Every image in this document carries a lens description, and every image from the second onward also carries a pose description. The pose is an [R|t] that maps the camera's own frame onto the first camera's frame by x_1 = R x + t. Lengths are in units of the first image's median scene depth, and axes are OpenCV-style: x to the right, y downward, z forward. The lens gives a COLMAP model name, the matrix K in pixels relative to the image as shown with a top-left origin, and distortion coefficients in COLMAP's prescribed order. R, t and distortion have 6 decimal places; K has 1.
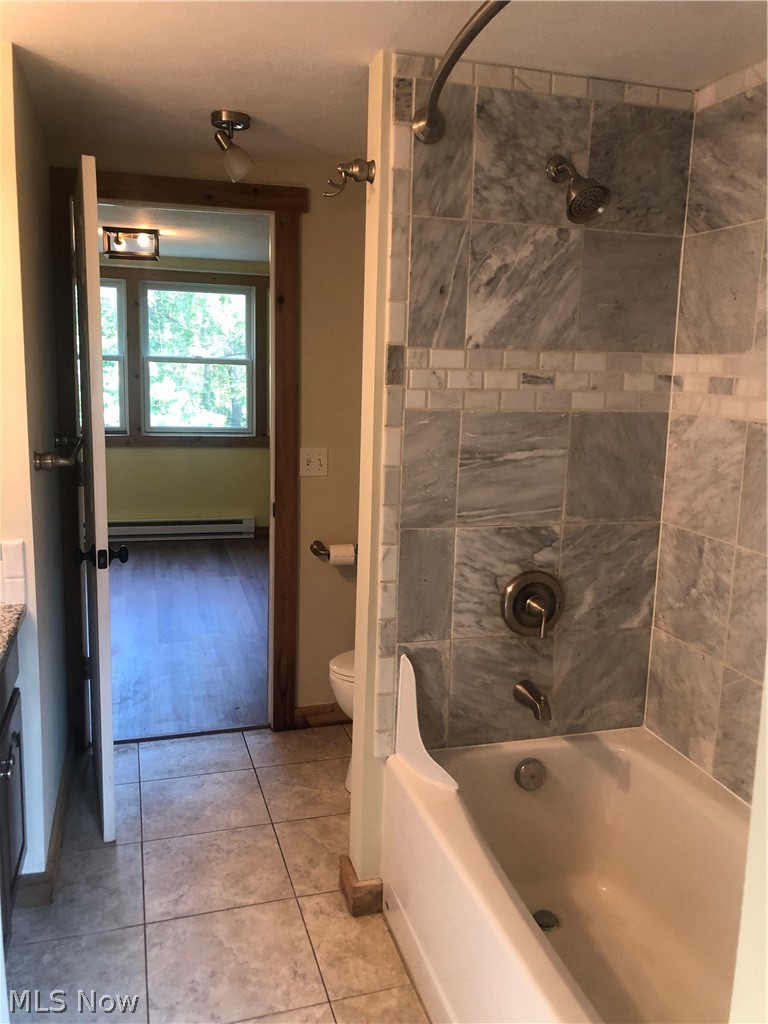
lens RADIAL K [[842.1, 0, 384.0], [0, 842.1, 512.0], [0, 0, 1]] dist [0.099867, -0.115226]
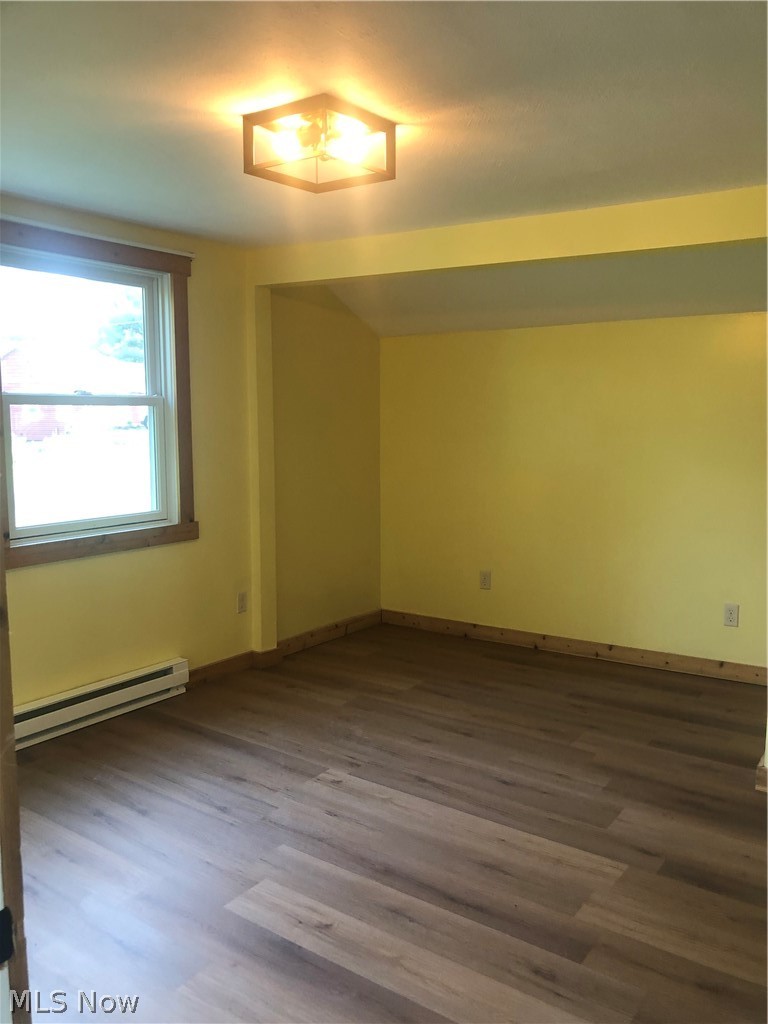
lens RADIAL K [[842.1, 0, 384.0], [0, 842.1, 512.0], [0, 0, 1]] dist [0.099867, -0.115226]
pose [[0.783199, -0.104078, 0.612998, -0.408309], [0.133001, 0.991115, -0.001653, -0.078228], [-0.607380, 0.082824, 0.790082, 0.442385]]
